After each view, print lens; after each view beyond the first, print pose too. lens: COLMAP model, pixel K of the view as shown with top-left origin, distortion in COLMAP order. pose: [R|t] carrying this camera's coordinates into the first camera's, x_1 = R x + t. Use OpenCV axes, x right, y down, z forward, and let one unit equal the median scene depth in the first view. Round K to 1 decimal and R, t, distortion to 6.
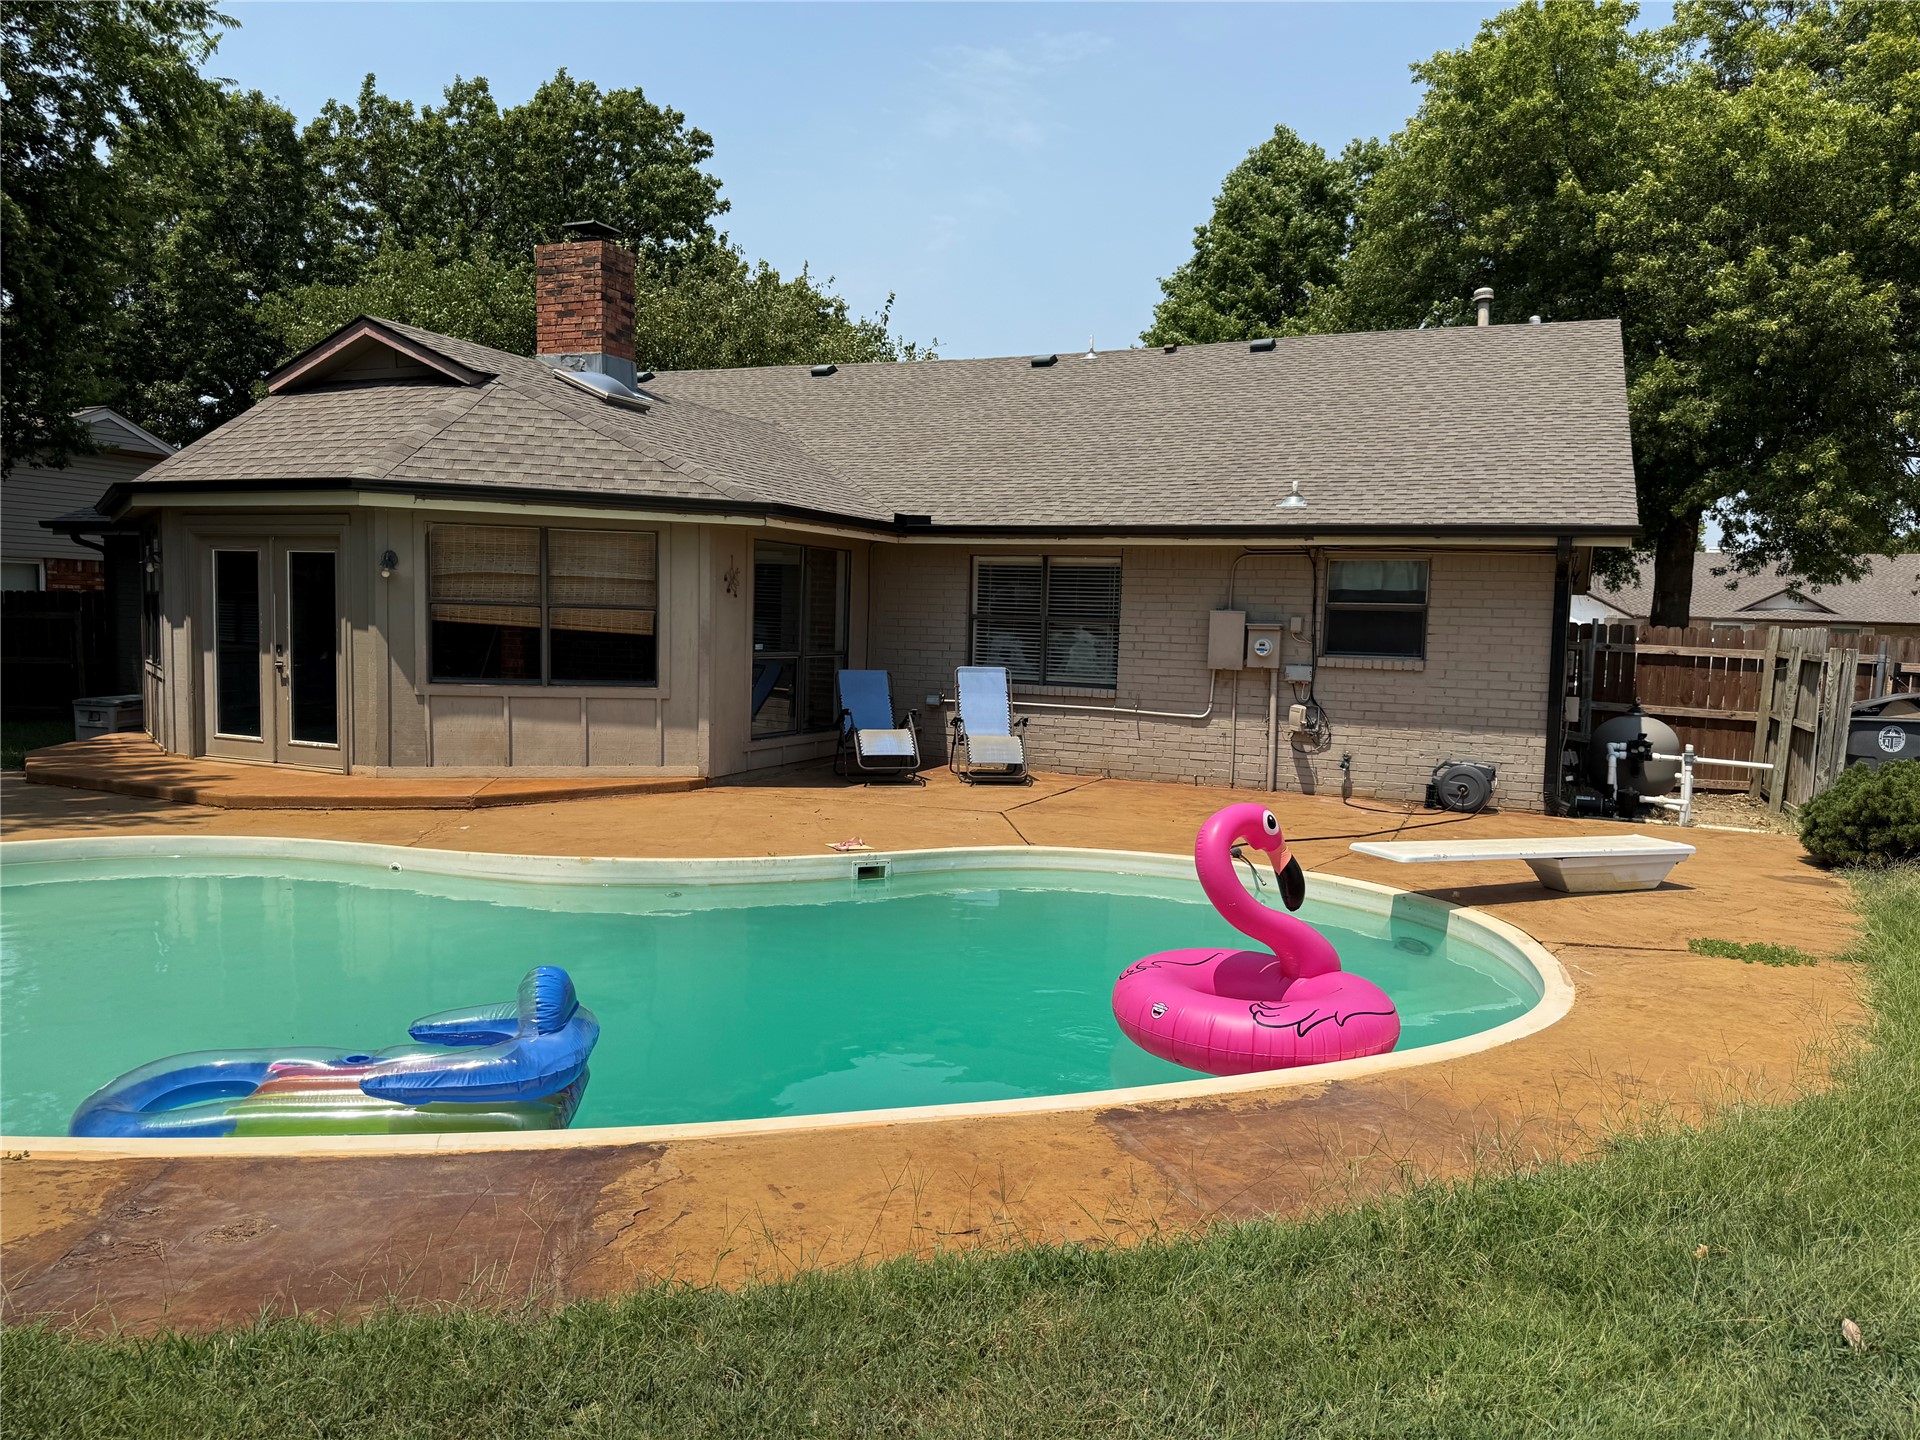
lens RADIAL K [[1337.6, 0, 935.9], [0, 1337.6, 750.5], [0, 0, 1]] dist [0.078967, -0.104036]
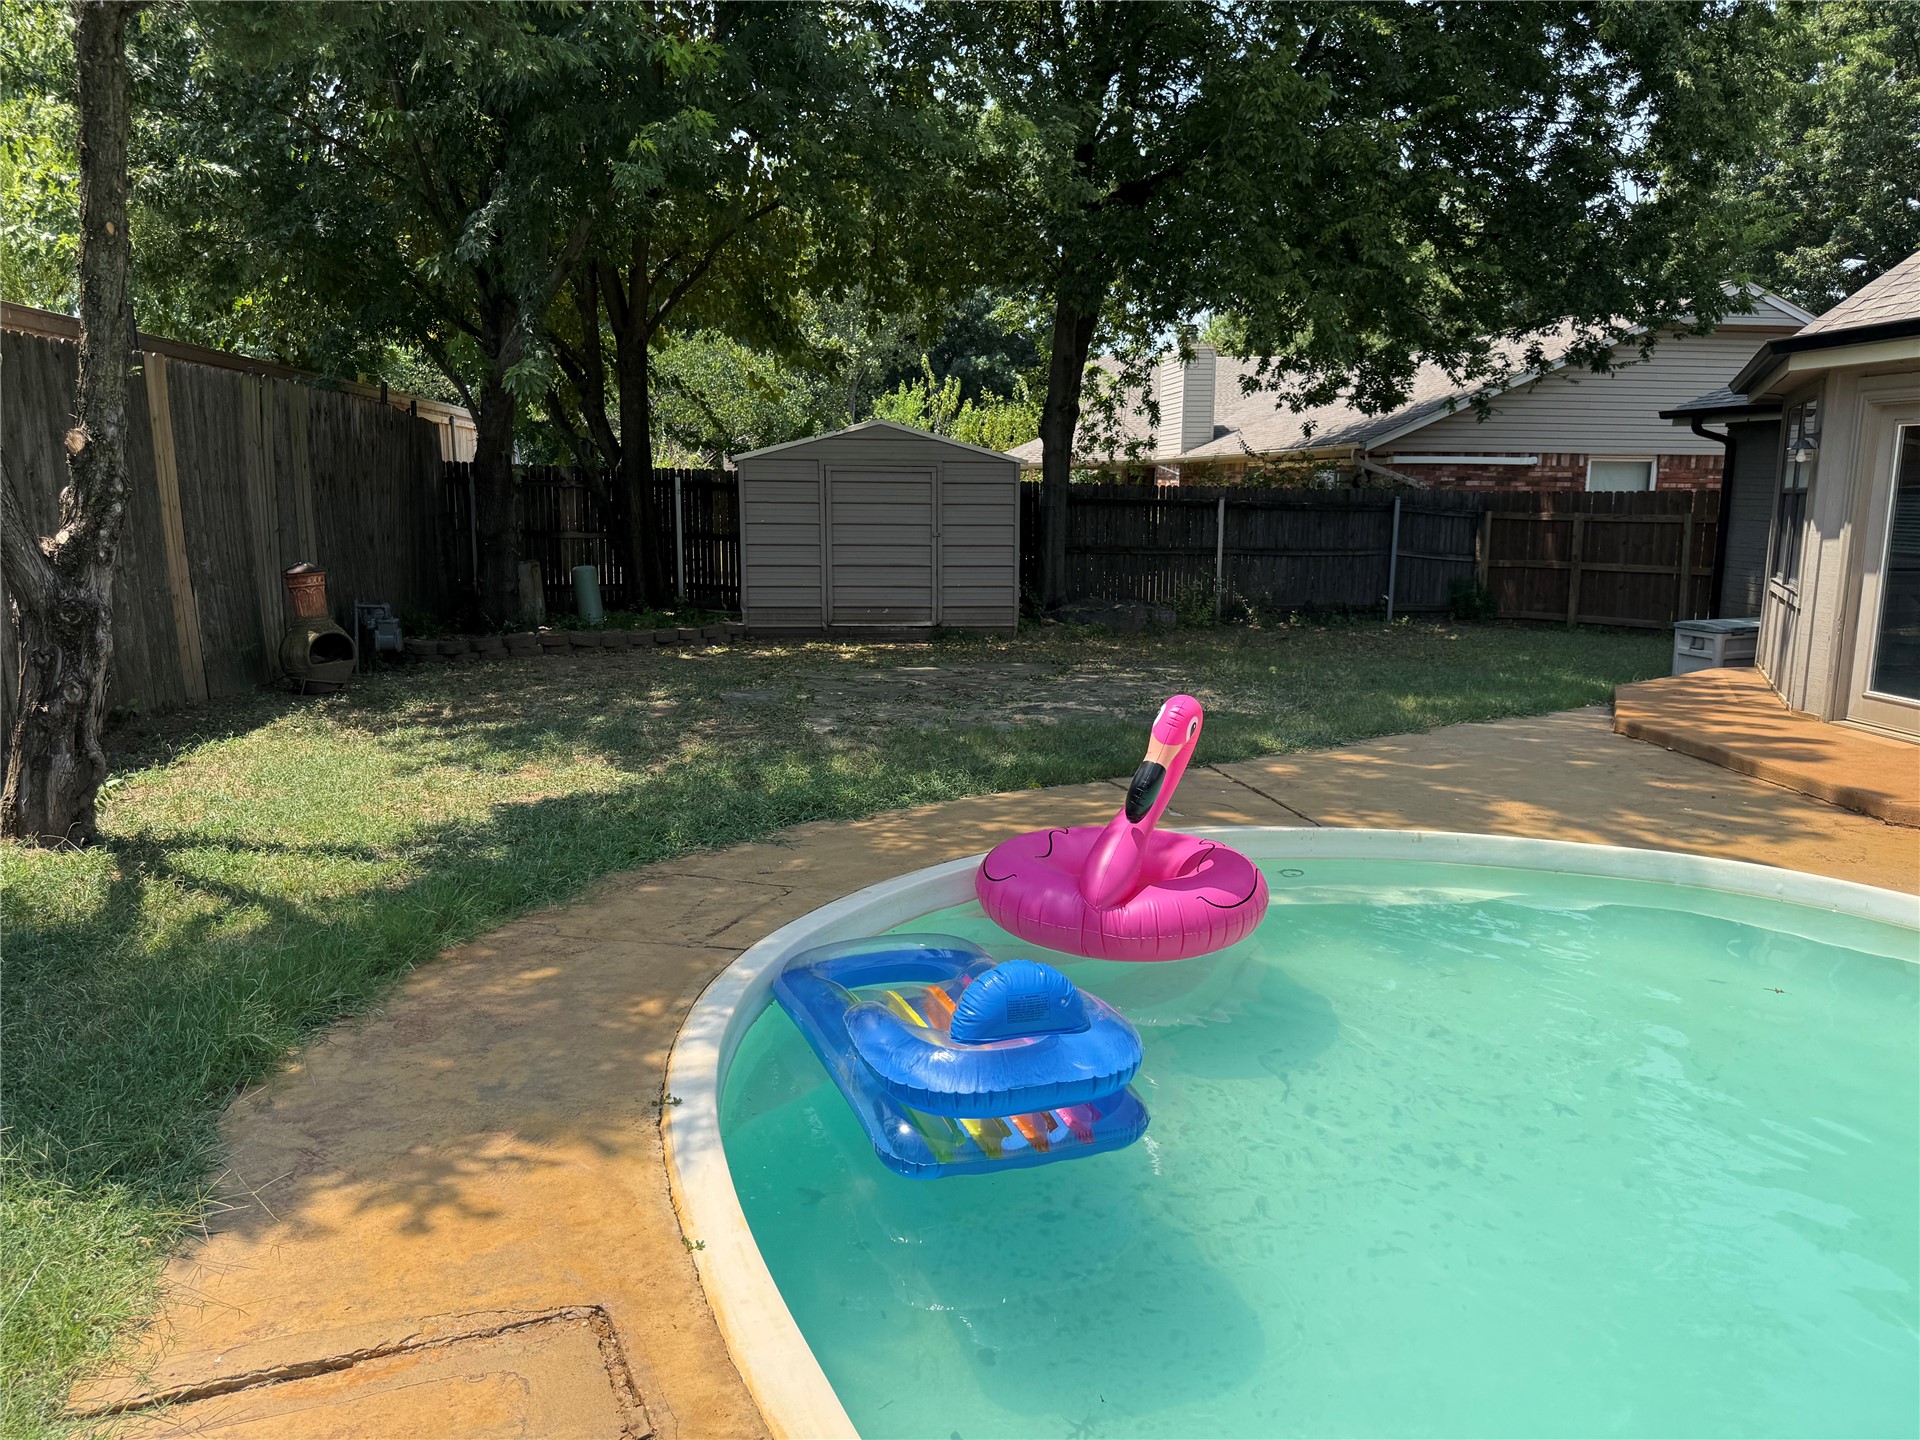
lens RADIAL K [[1337.6, 0, 972.1], [0, 1337.6, 711.1], [0, 0, 1]] dist [0.078967, -0.104036]
pose [[0.510361, 0.113514, -0.852436, -0.167271], [-0.073626, 0.993378, 0.088202, -0.029606], [0.856803, 0.017746, 0.515339, 0.241636]]
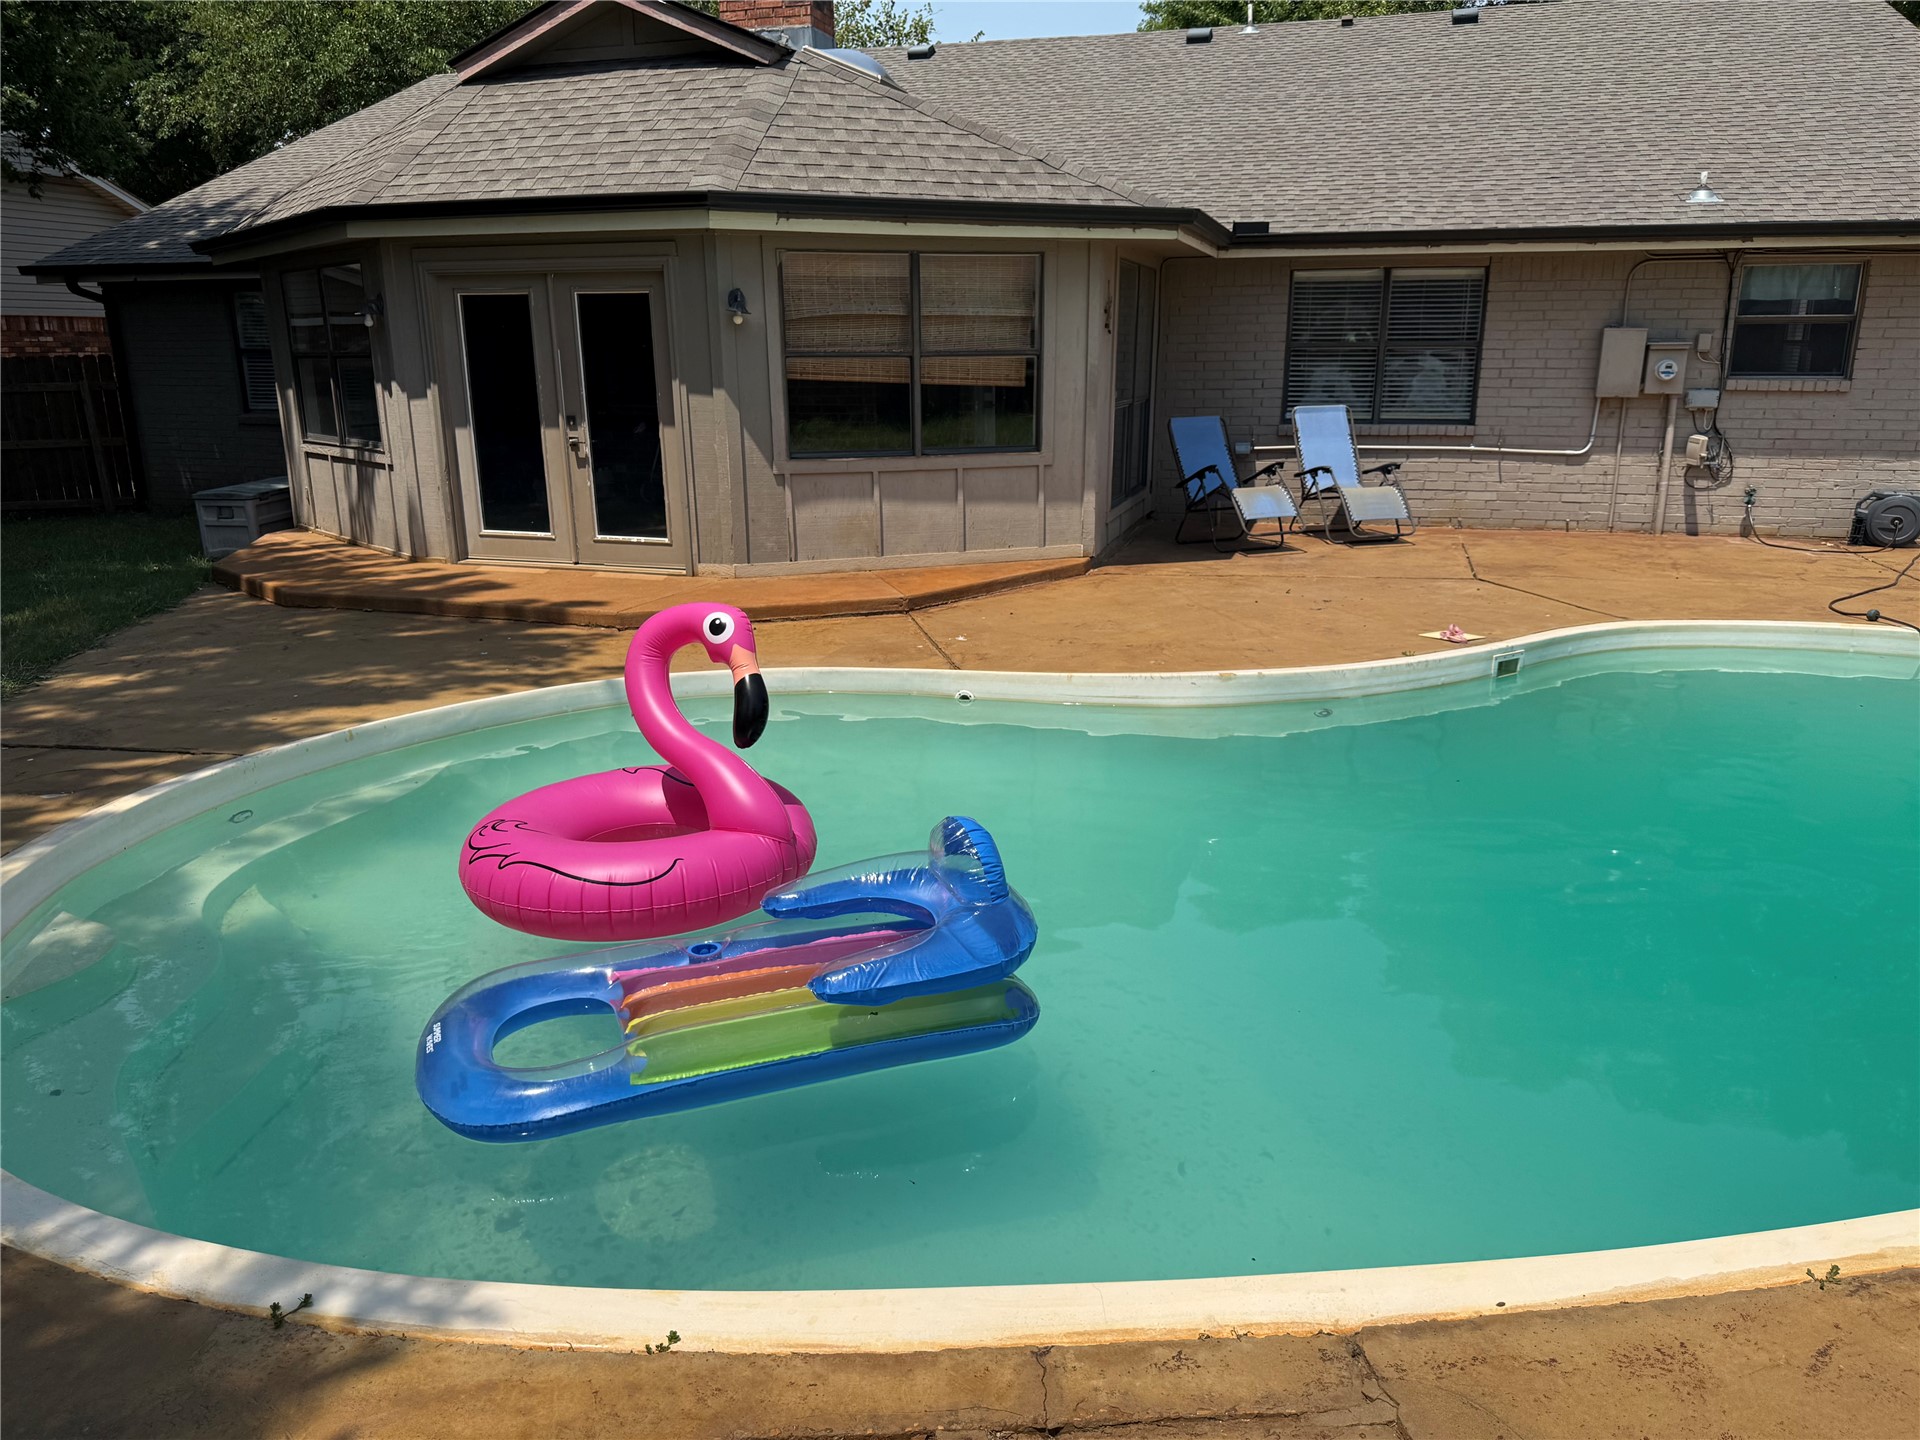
lens RADIAL K [[1337.6, 0, 941.7], [0, 1337.6, 732.3], [0, 0, 1]] dist [0.078967, -0.104036]
pose [[0.991087, -0.068052, 0.114526, -0.357888], [0.046640, 0.982522, 0.180210, -0.026671], [-0.124788, -0.173263, 0.976938, 0.153201]]
